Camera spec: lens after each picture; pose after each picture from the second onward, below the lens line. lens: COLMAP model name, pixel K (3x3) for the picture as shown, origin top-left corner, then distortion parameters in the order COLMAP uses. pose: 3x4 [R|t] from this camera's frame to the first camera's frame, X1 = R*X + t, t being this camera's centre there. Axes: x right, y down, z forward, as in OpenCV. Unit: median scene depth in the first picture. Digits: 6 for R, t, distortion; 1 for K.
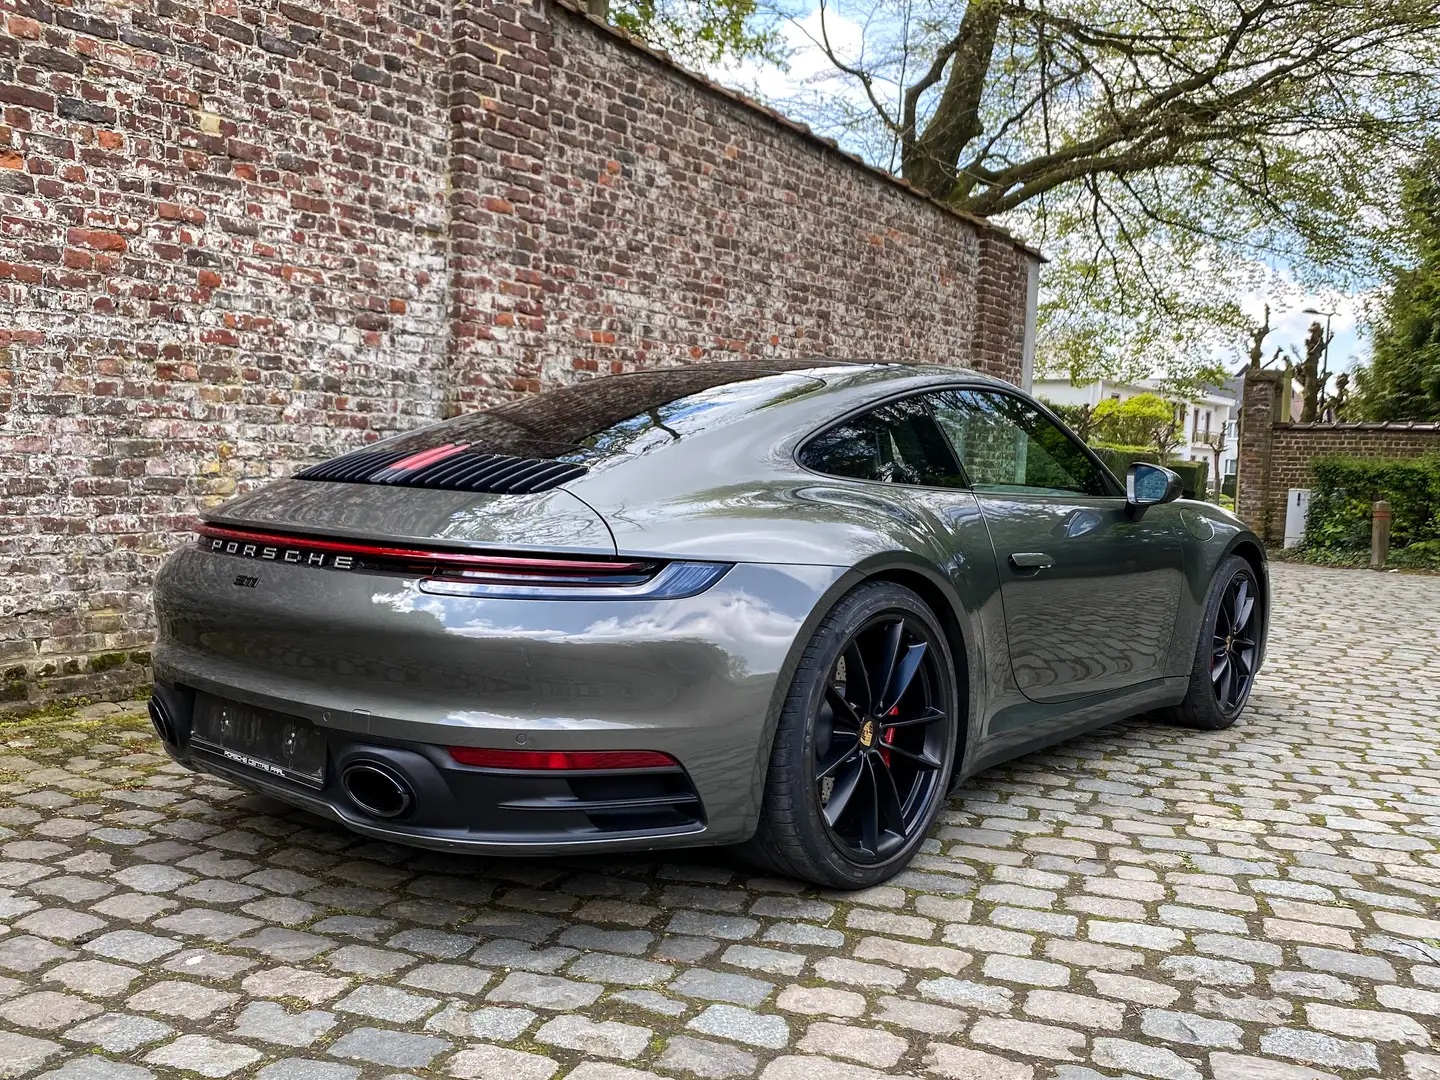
lens RADIAL K [[1208.2, 0, 687.9], [0, 1208.2, 591.9], [0, 0, 1]] dist [0.006726, 0.002152]
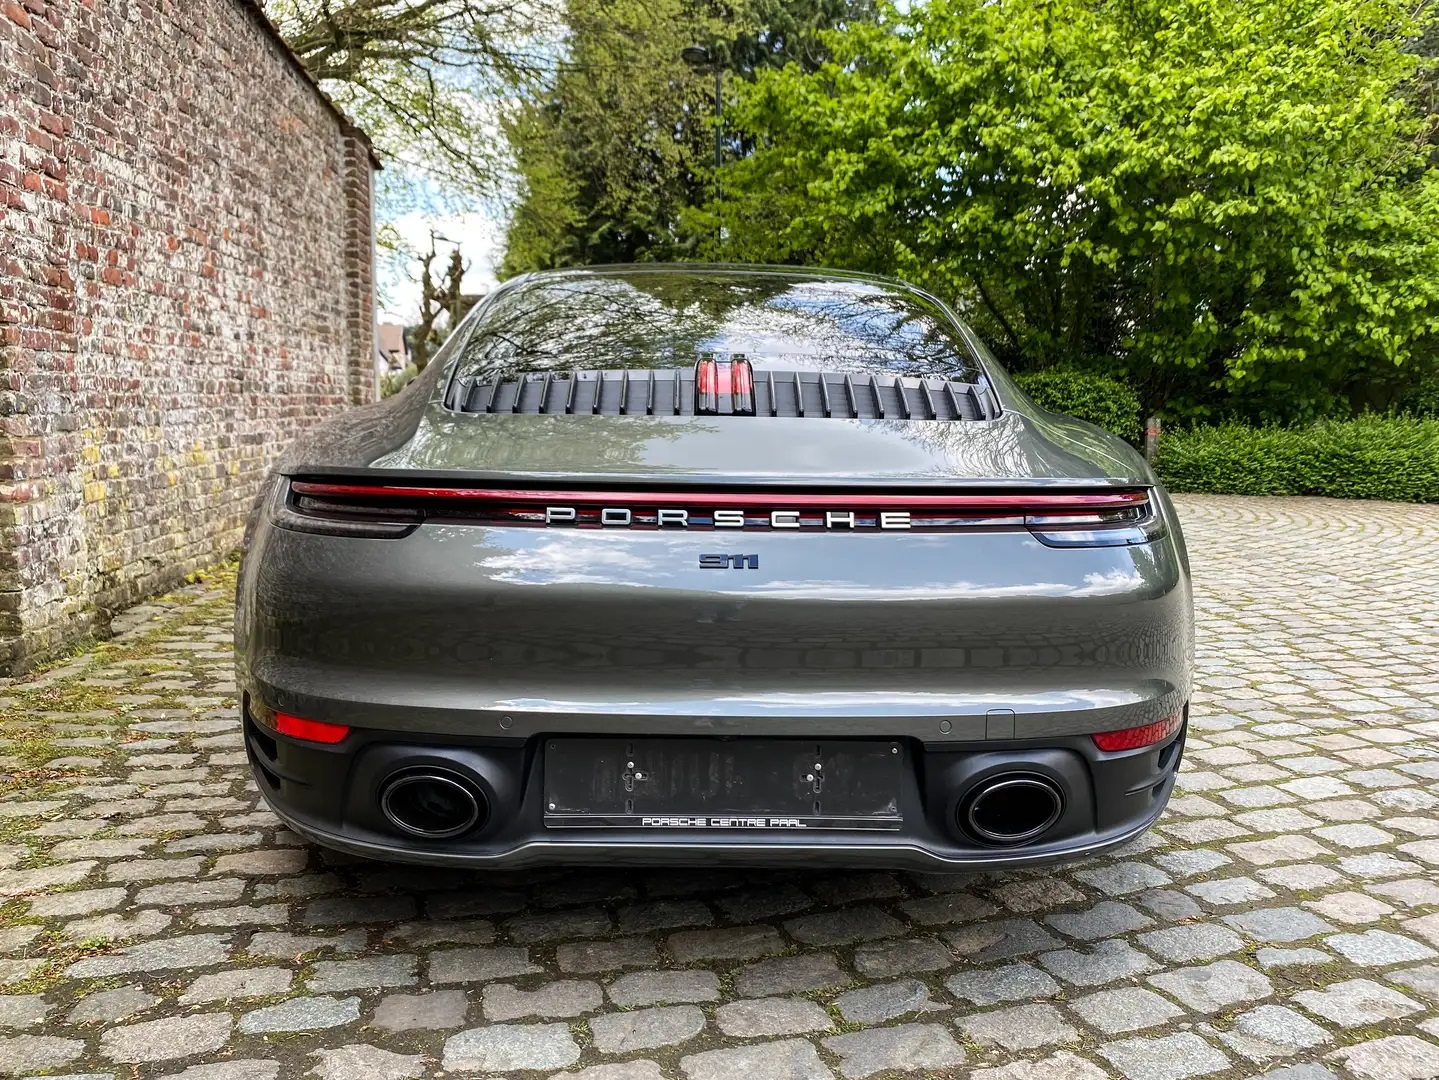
lens RADIAL K [[1227.2, 0, 754.6], [0, 1227.2, 563.0], [0, 0, 1]] dist [0.002575, -0.009252]
pose [[0.716964, -0.106259, 0.688964, -0.387342], [0.076551, 0.994338, 0.073695, -0.029389], [-0.692894, -0.000096, 0.721039, 0.216697]]
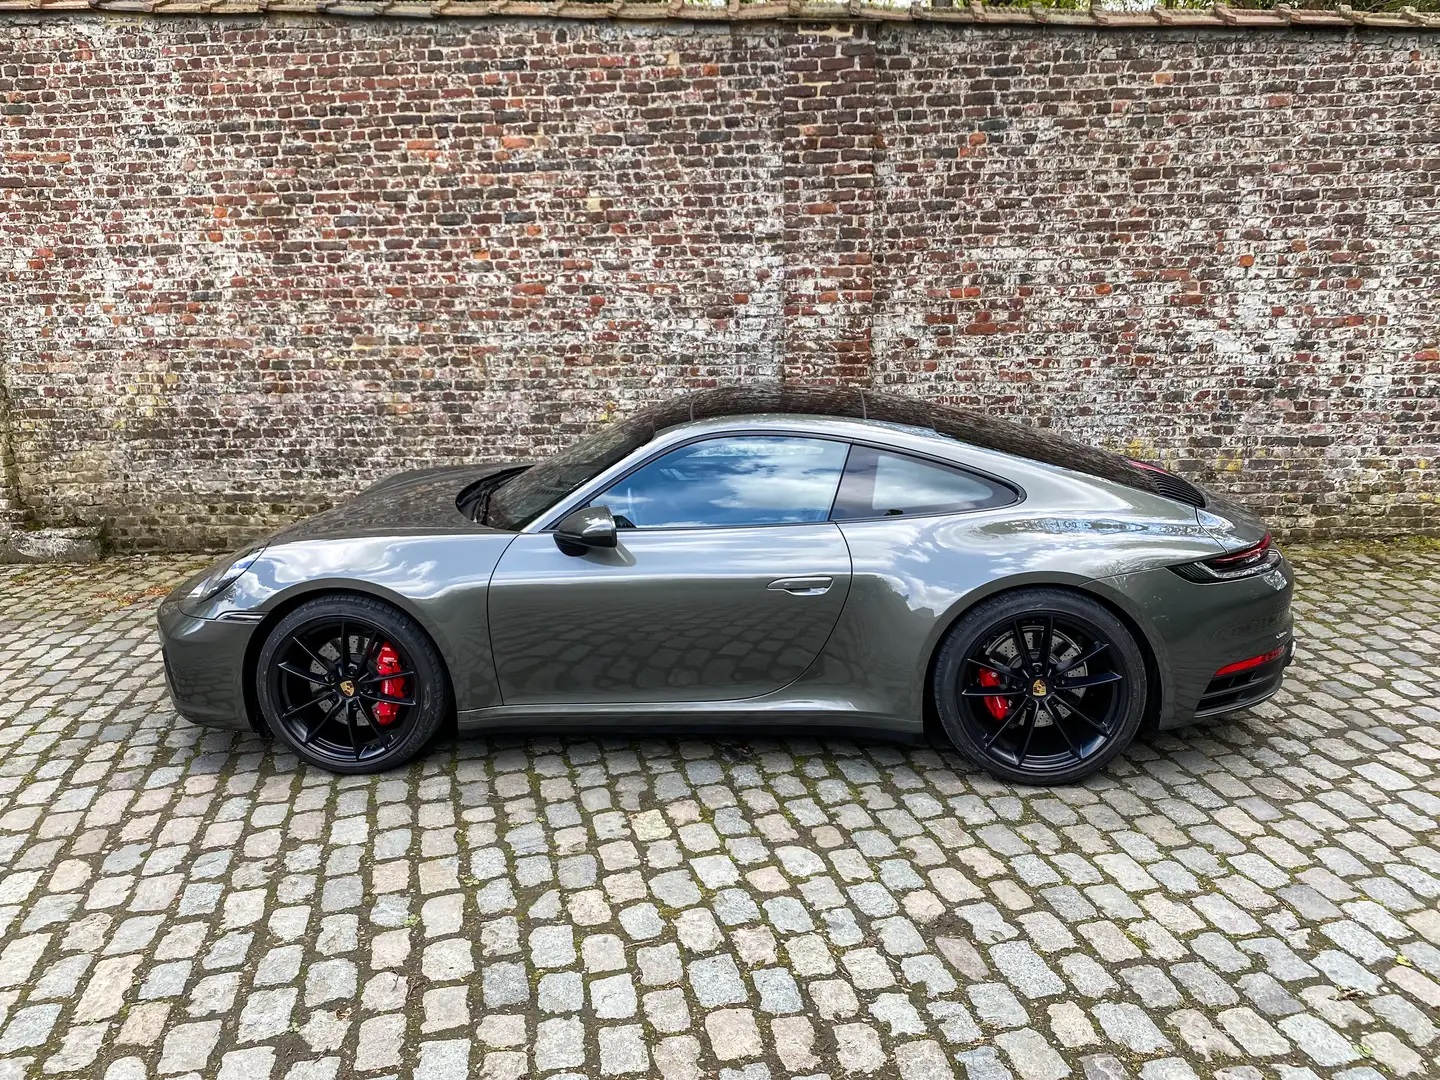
lens RADIAL K [[1146.1, 0, 751.6], [0, 1146.1, 496.5], [0, 0, 1]] dist [0.118823, -0.309554]
pose [[0.564205, 0.125541, -0.816034, 0.874988], [-0.047120, 0.991657, 0.119981, -0.169161], [0.824289, -0.029242, 0.565414, 0.255685]]
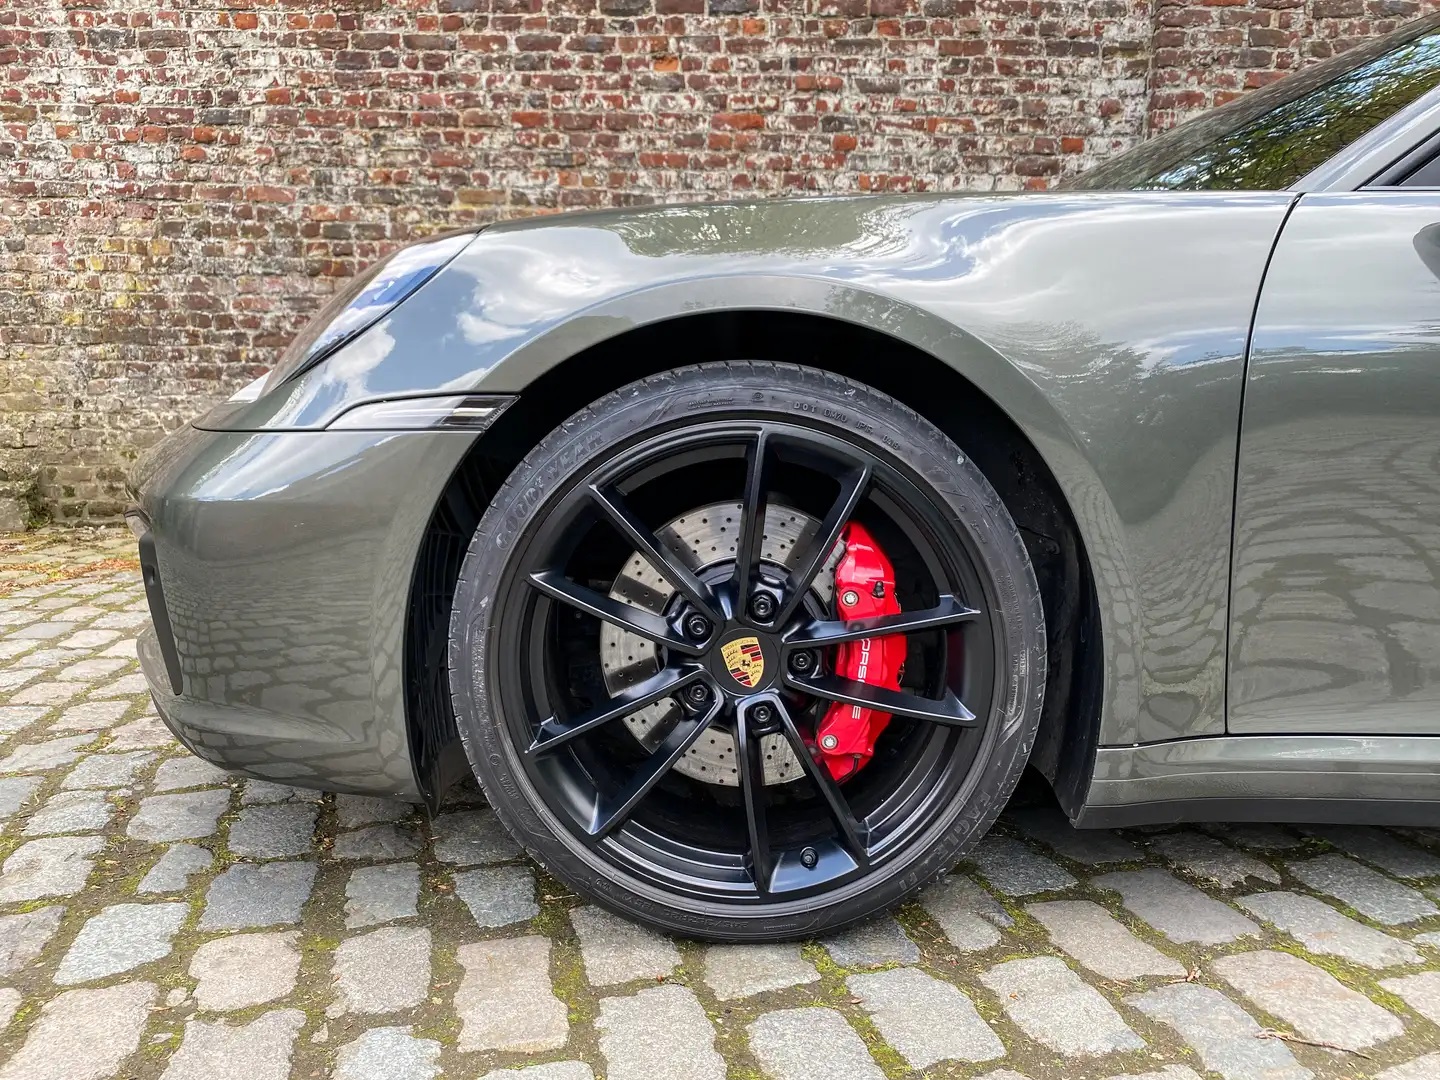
lens RADIAL K [[1053.4, 0, 749.3], [0, 1053.4, 540.8], [0, 0, 1]] dist [0.000697, 0.001903]
pose [[0.596208, 0.095454, -0.797135, 0.264327], [-0.084731, 0.994843, 0.055755, 0.030784], [0.798346, 0.034300, 0.601221, 0.354038]]
